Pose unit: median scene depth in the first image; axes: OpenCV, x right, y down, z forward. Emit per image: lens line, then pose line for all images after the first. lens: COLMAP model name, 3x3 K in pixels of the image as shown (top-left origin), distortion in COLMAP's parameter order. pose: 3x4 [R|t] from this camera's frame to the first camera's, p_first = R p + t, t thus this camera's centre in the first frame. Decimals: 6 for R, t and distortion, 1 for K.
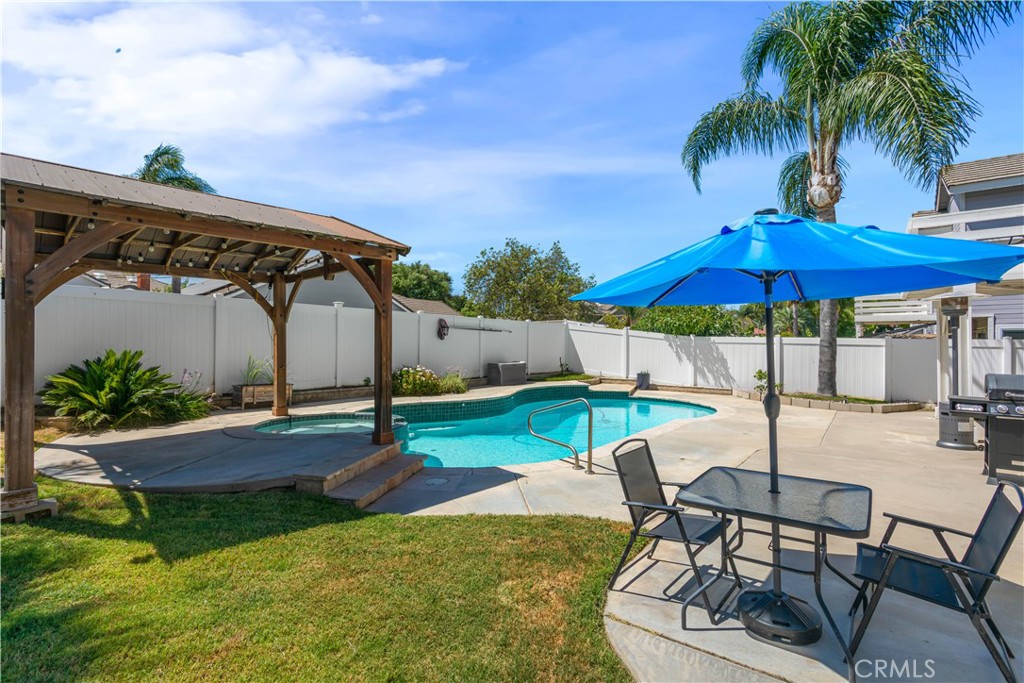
lens RADIAL K [[482.1, 0, 516.1], [0, 482.1, 342.7], [0, 0, 1]] dist [0.001417, -0.001230]
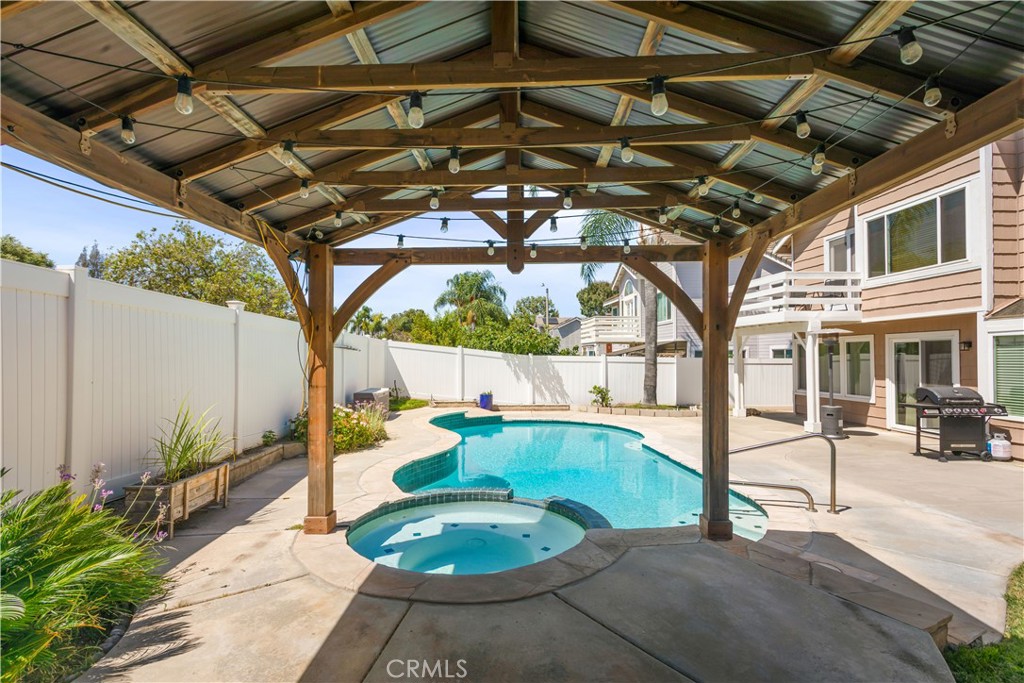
lens RADIAL K [[482.1, 0, 507.8], [0, 482.1, 350.1], [0, 0, 1]] dist [0.001417, -0.001230]
pose [[0.757869, 0.002703, 0.652401, -0.330905], [0.005579, 0.999928, -0.010624, -0.013393], [-0.652382, 0.011692, 0.757800, 0.248064]]
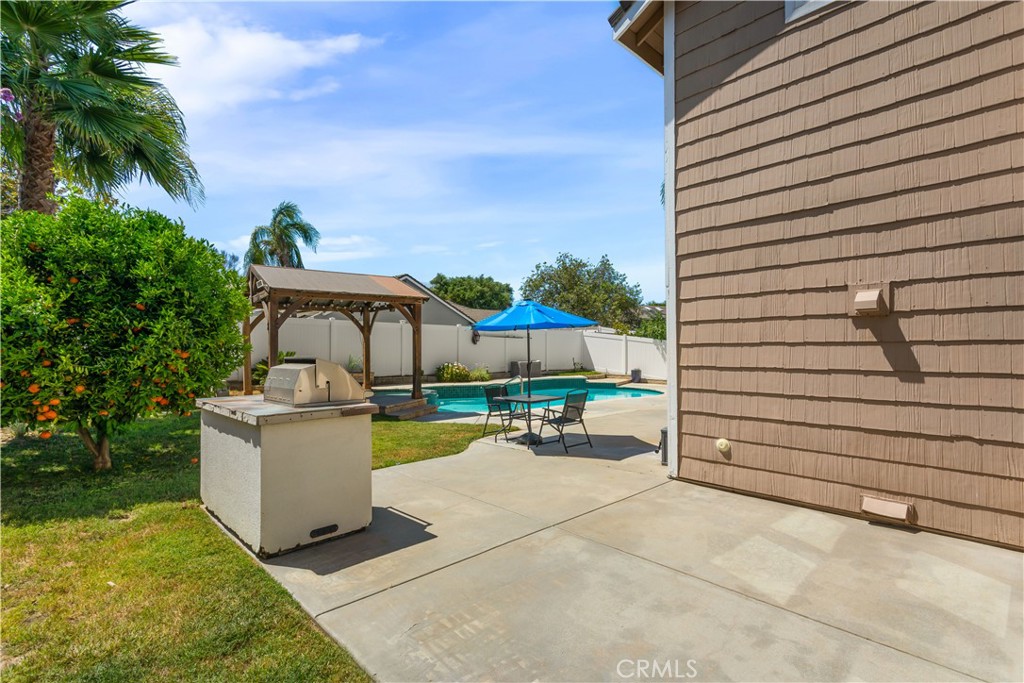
lens RADIAL K [[482.1, 0, 521.1], [0, 482.1, 340.3], [0, 0, 1]] dist [0.001417, -0.001230]
pose [[0.989380, -0.006911, -0.145186, 0.149593], [0.004730, 0.999871, -0.015367, 0.002839], [0.145273, 0.014517, 0.989285, -0.304566]]
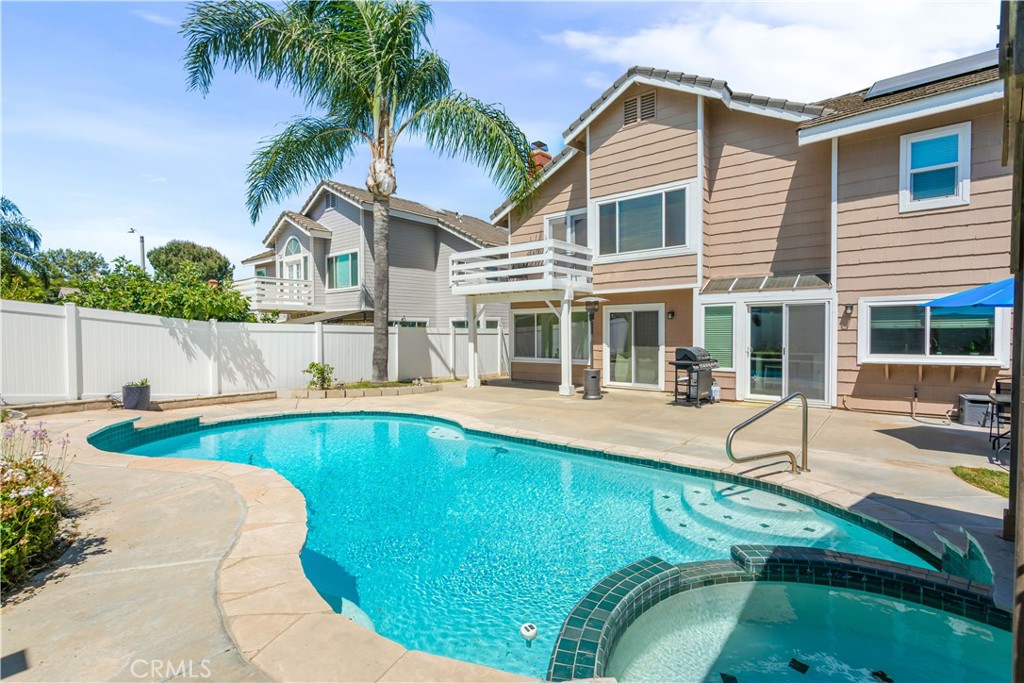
lens RADIAL K [[482.1, 0, 506.3], [0, 482.1, 336.6], [0, 0, 1]] dist [0.001417, -0.001230]
pose [[0.057875, -0.012943, 0.998240, -0.281656], [0.003284, 0.999913, 0.012774, 0.000457], [-0.998318, 0.002539, 0.057913, 0.533835]]
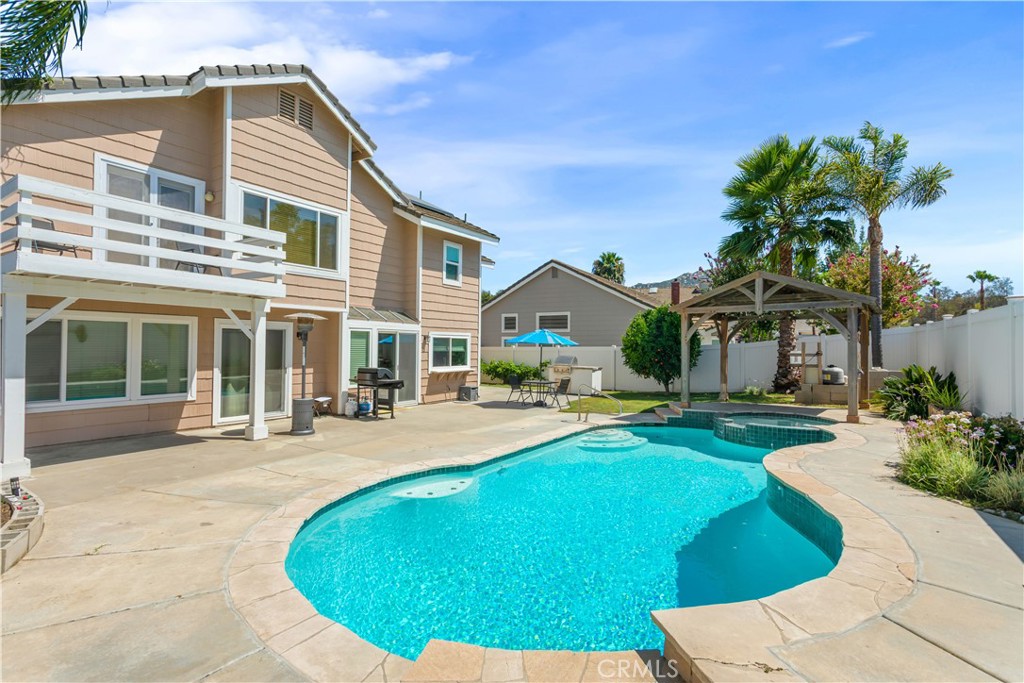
lens RADIAL K [[482.1, 0, 510.7], [0, 482.1, 337.5], [0, 0, 1]] dist [0.001417, -0.001230]
pose [[-0.998621, -0.015310, -0.050217, 0.189435], [-0.014177, 0.999639, -0.022834, -0.007411], [0.050549, -0.022090, -0.998477, 1.042959]]
